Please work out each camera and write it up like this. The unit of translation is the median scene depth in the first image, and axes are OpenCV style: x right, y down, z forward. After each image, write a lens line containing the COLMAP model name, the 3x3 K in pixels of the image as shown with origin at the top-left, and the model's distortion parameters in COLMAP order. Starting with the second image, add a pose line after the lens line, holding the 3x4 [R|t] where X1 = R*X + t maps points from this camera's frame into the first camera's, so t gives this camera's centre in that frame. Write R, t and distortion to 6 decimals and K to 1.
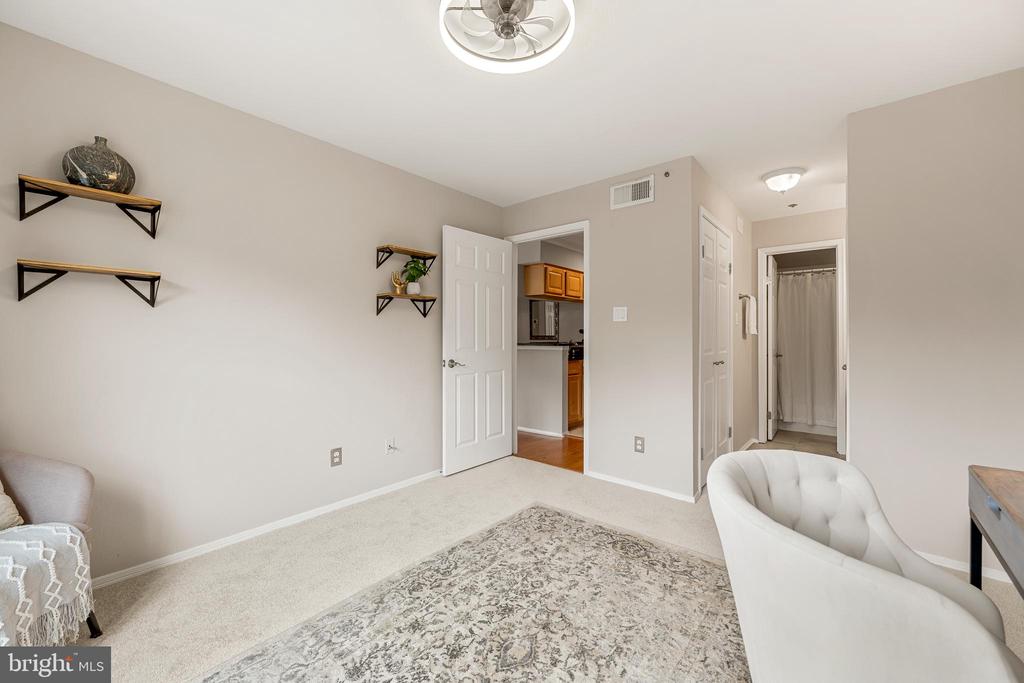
lens RADIAL K [[409.1, 0, 511.6], [0, 409.1, 337.9], [0, 0, 1]] dist [0.002487, -0.000108]
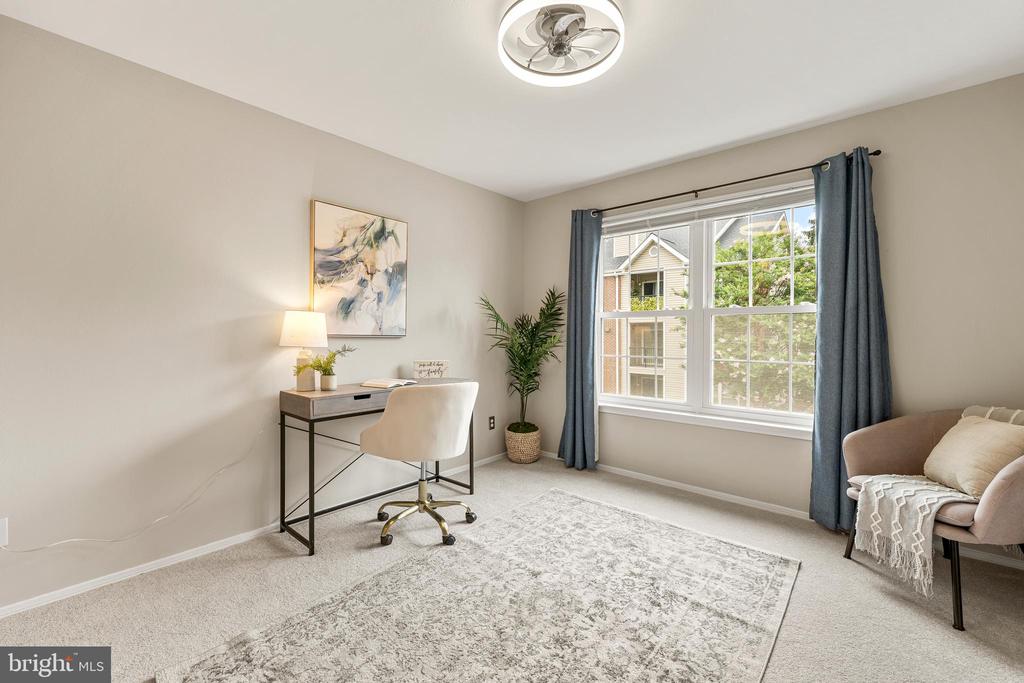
lens RADIAL K [[430.6, 0, 512.9], [0, 430.6, 338.4], [0, 0, 1]] dist [0.002926, -0.000414]
pose [[-0.999872, -0.009864, 0.012630, 0.089185], [-0.009752, 0.999913, 0.008872, 0.002005], [-0.012716, 0.008748, -0.999881, 1.973309]]
